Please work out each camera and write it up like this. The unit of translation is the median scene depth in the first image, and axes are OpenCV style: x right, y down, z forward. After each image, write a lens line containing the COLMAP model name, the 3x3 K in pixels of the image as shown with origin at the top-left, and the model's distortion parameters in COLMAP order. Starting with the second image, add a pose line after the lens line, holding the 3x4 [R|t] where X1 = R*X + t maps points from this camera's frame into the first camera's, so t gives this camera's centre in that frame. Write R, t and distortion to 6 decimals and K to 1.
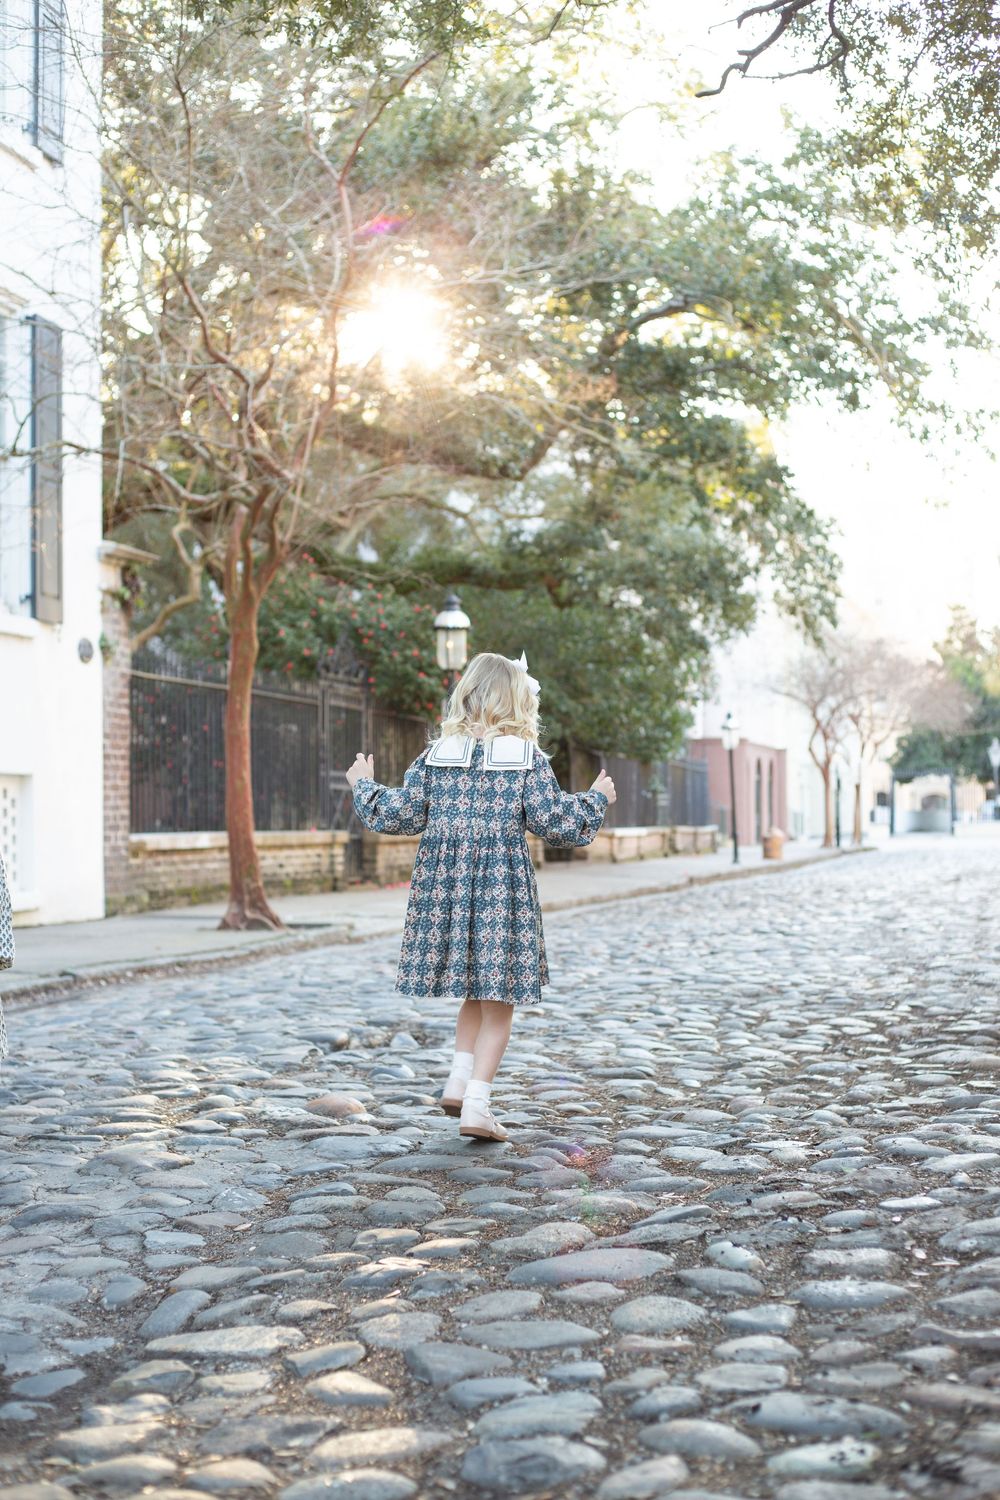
lens RADIAL K [[2308.7, 0, 499.7], [0, 2308.7, 724.1], [0, 0, 1]] dist [-0.059481, -0.107056]
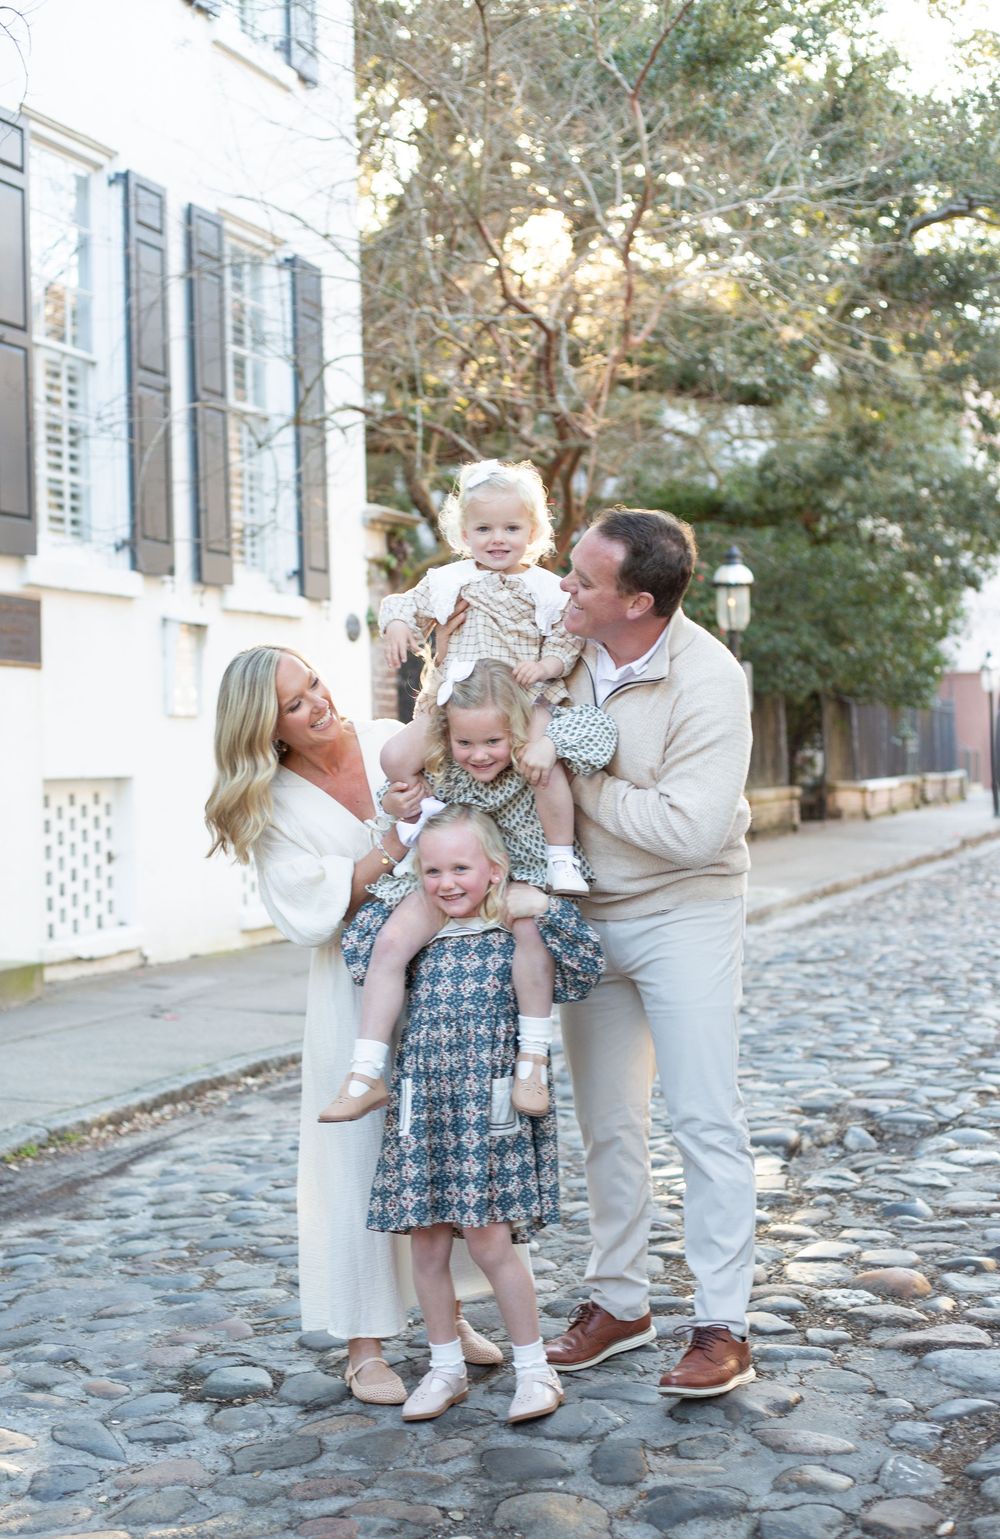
lens RADIAL K [[2463.9, 0, 471.9], [0, 2463.9, 769.2], [0, 0, 1]] dist [-0.053382, -0.117777]
pose [[0.996425, -0.012798, -0.083504, -0.046419], [0.017047, 0.998586, 0.050361, -0.021172], [0.082741, -0.051604, 0.995234, 0.034723]]
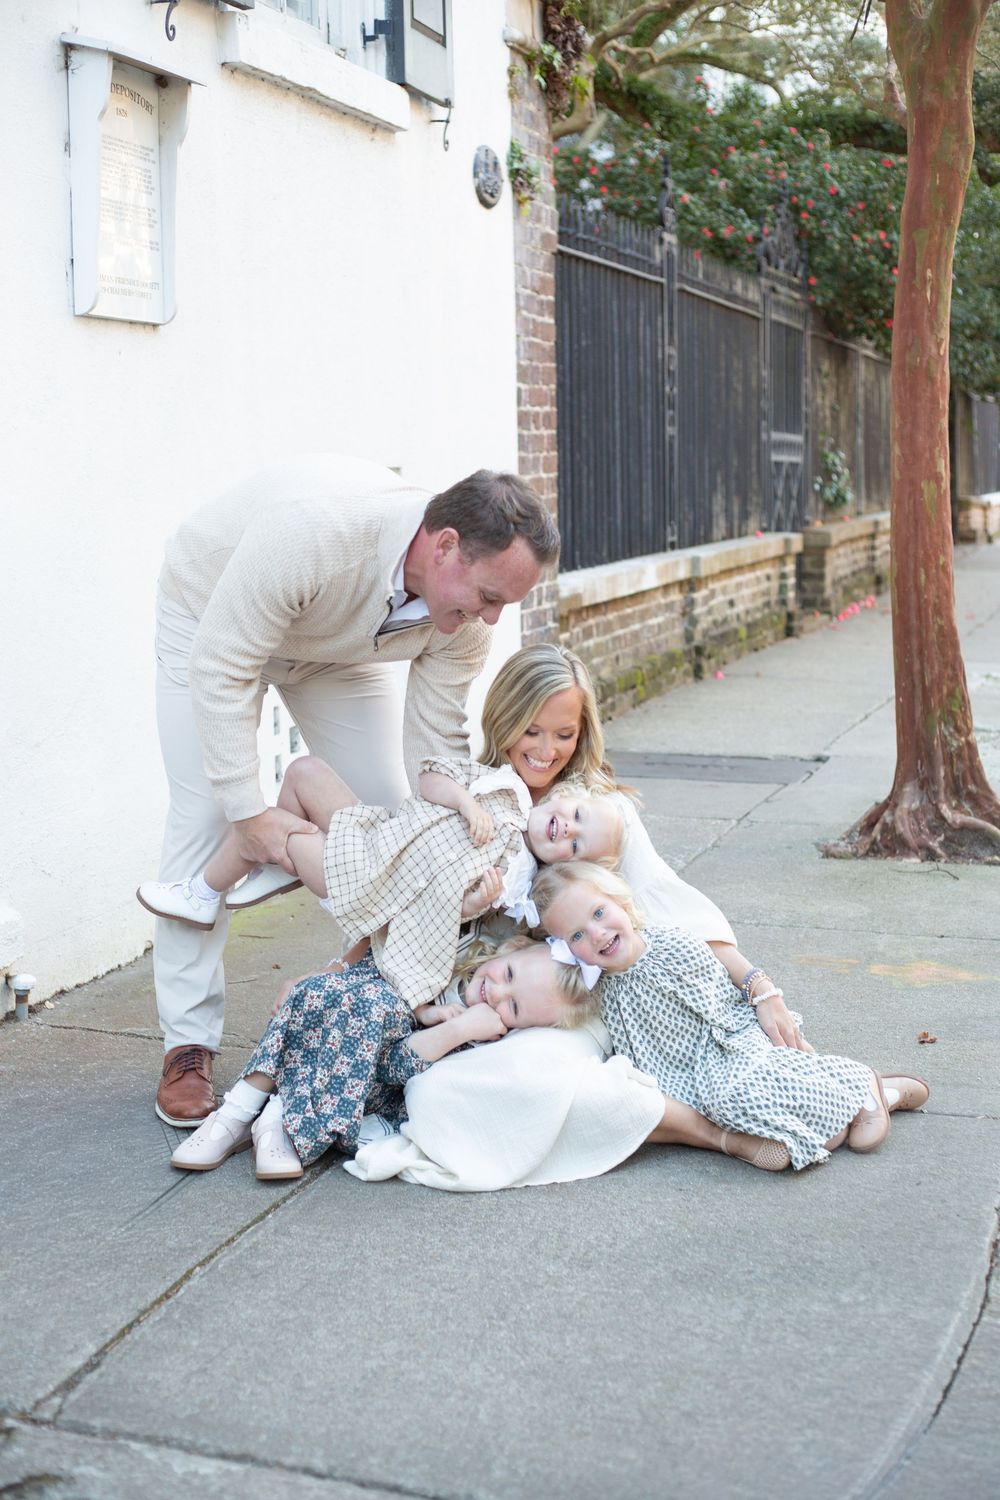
lens RADIAL K [[2220.0, 0, 500.0], [0, 2220.0, 750.0], [0, 0, 1]] dist [-0.077439, -0.070991]
pose [[0.998685, -0.001388, -0.051246, -0.135342], [0.010153, 0.985187, 0.171185, 0.003013], [0.050250, -0.171480, 0.983905, 0.494267]]
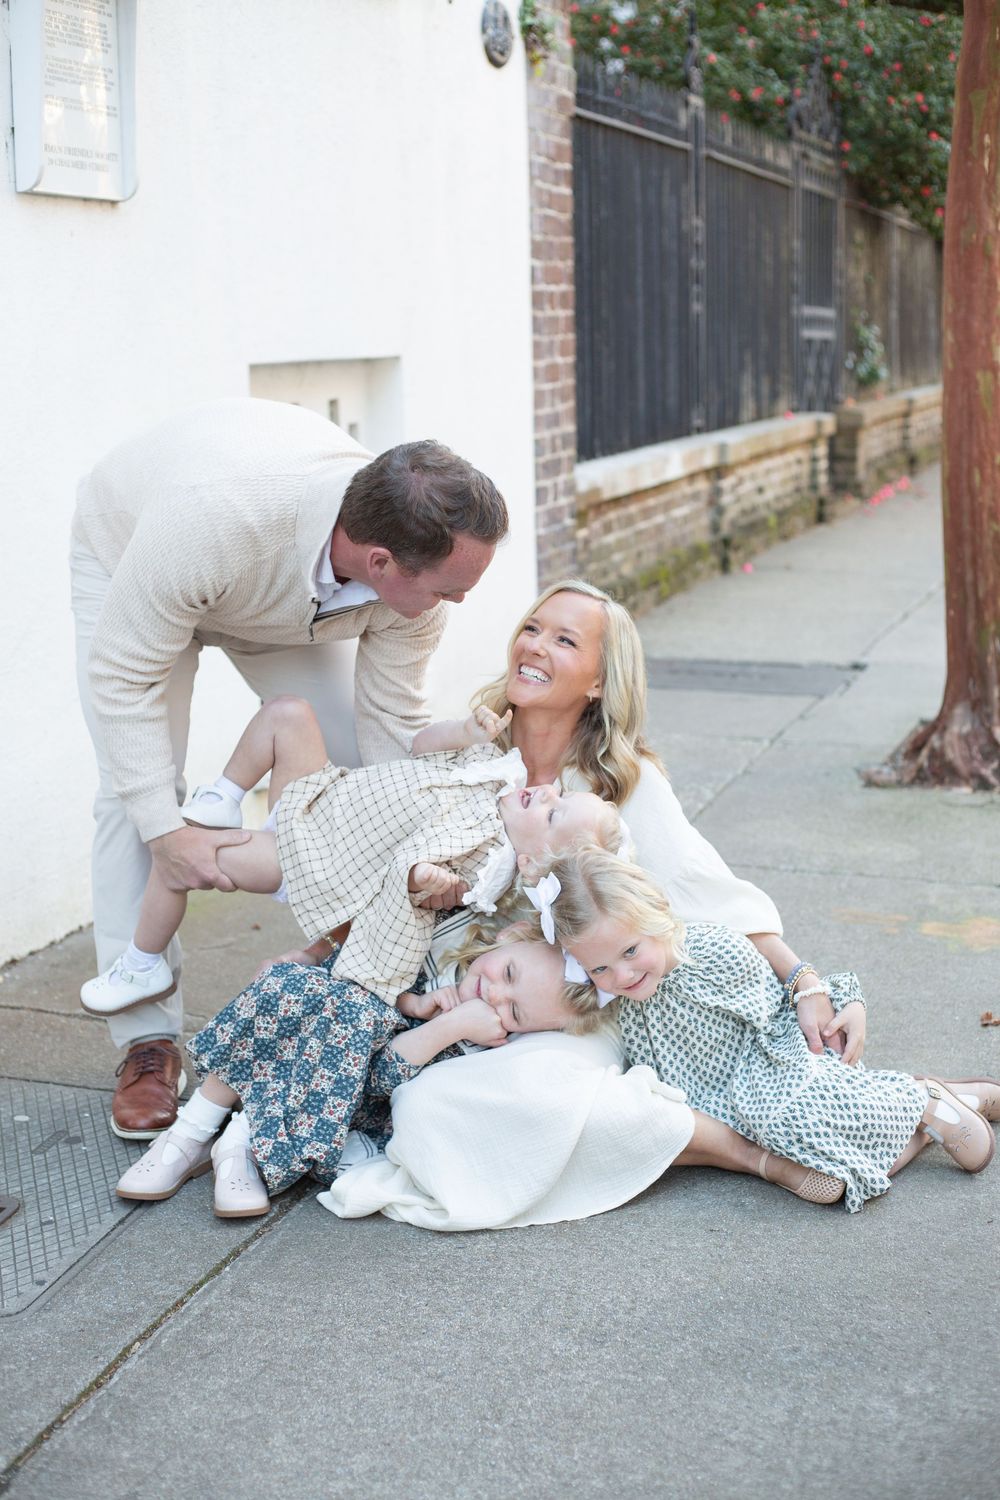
lens RADIAL K [[2231.0, 0, 500.0], [0, 2231.0, 750.0], [0, 0, 1]] dist [-0.093345, -0.042989]
pose [[0.998124, 0.000002, -0.061227, -0.135165], [0.013934, 0.973750, 0.227193, 0.001714], [0.059620, -0.227620, 0.971923, 0.521677]]
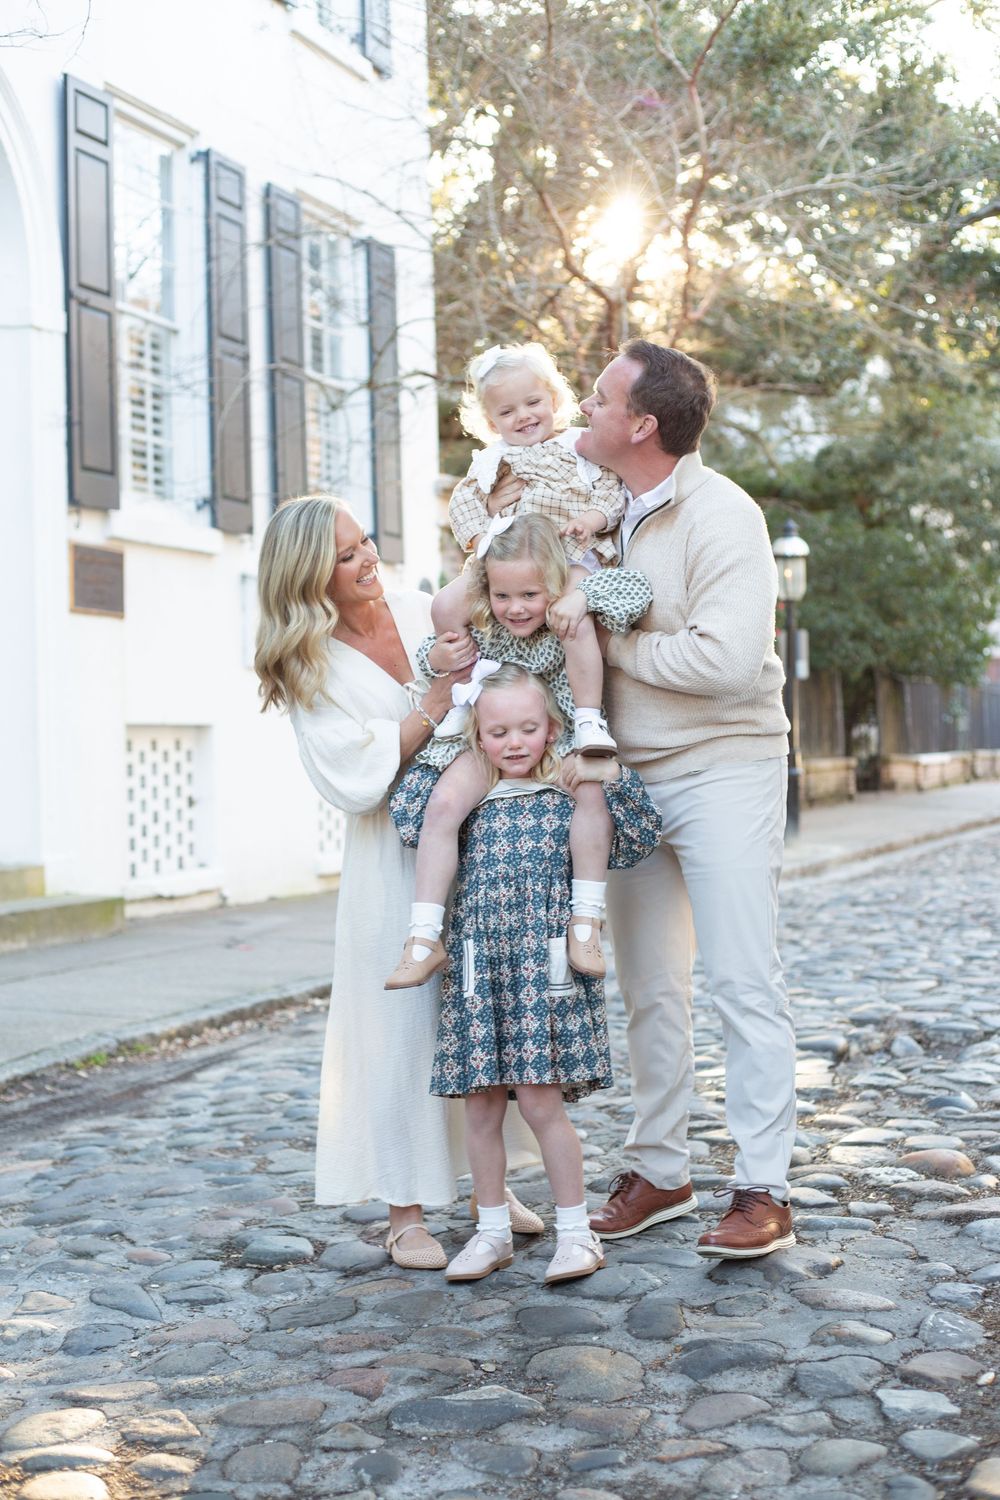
lens RADIAL K [[2308.7, 0, 499.7], [0, 2308.7, 724.1], [0, 0, 1]] dist [-0.059481, -0.107056]
pose [[0.994363, -0.015337, -0.104916, -0.044025], [0.019027, 0.999232, 0.034262, -0.007996], [0.104310, -0.036065, 0.993891, 0.049174]]
